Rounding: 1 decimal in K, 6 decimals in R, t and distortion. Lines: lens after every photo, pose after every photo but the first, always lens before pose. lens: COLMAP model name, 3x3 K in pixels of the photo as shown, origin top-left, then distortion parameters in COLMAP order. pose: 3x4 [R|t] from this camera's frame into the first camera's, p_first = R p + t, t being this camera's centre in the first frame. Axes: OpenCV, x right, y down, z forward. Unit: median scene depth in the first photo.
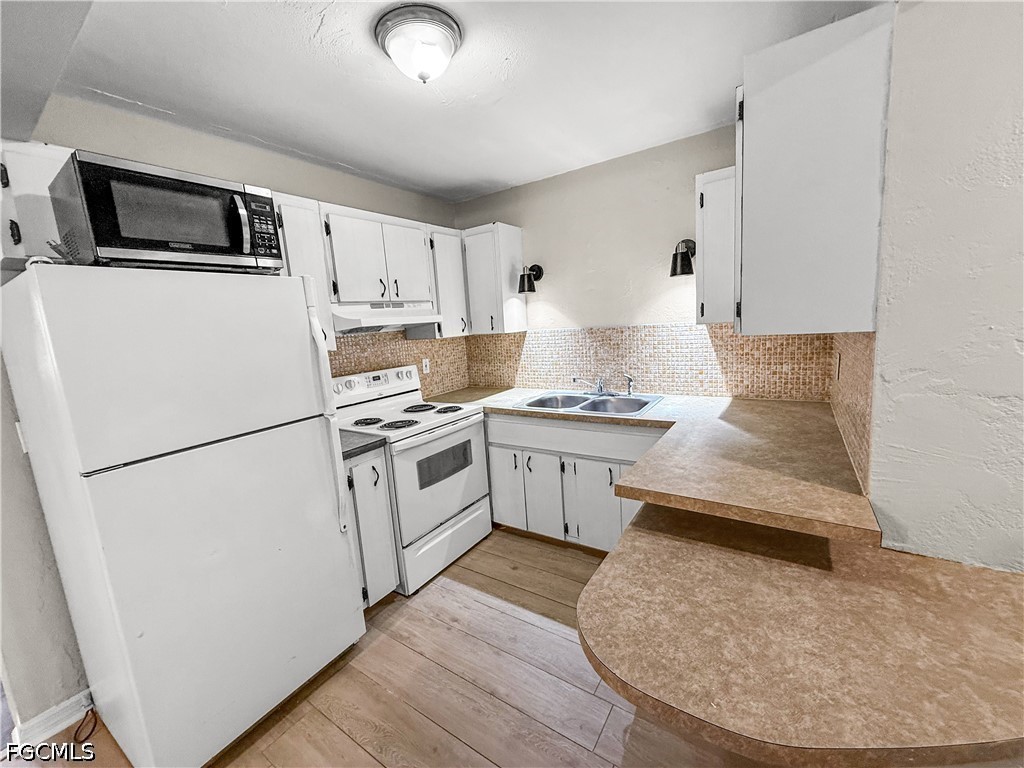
lens RADIAL K [[413.3, 0, 501.8], [0, 413.3, 382.6], [0, 0, 1]] dist [-0.001836, -0.000184]
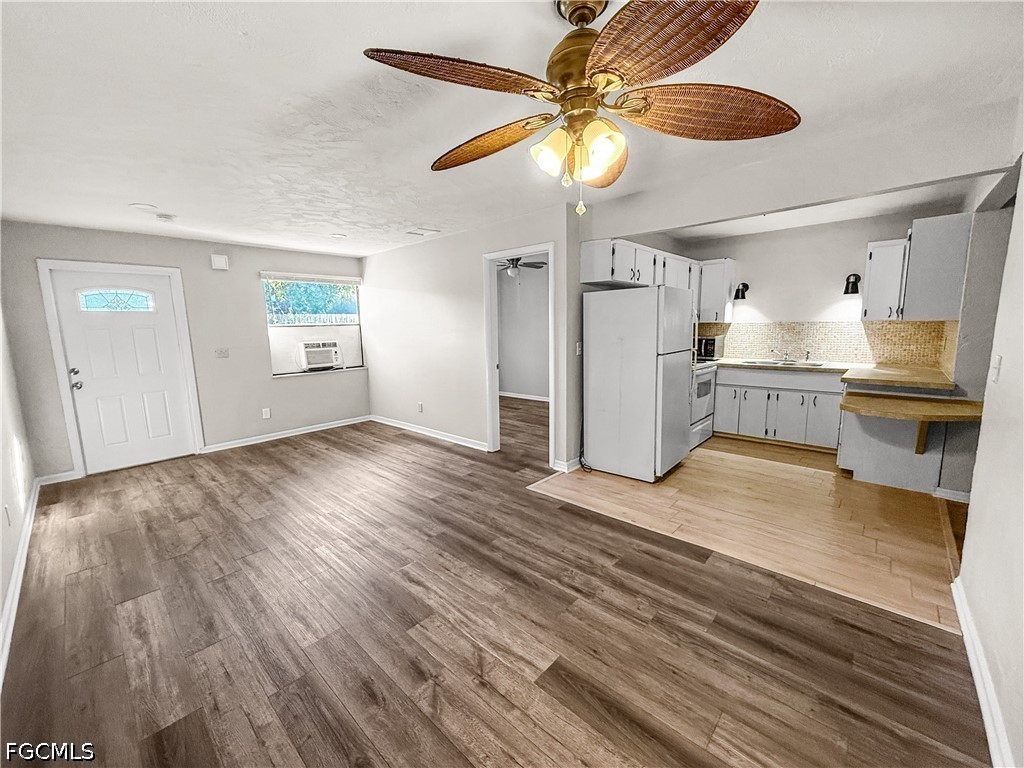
lens RADIAL K [[413.3, 0, 501.8], [0, 413.3, 382.6], [0, 0, 1]] dist [-0.001836, -0.000184]
pose [[0.987185, 0.070287, -0.143267, -0.707908], [-0.070468, 0.997507, 0.003815, 0.205980], [0.143178, 0.006329, 0.989677, -0.903818]]
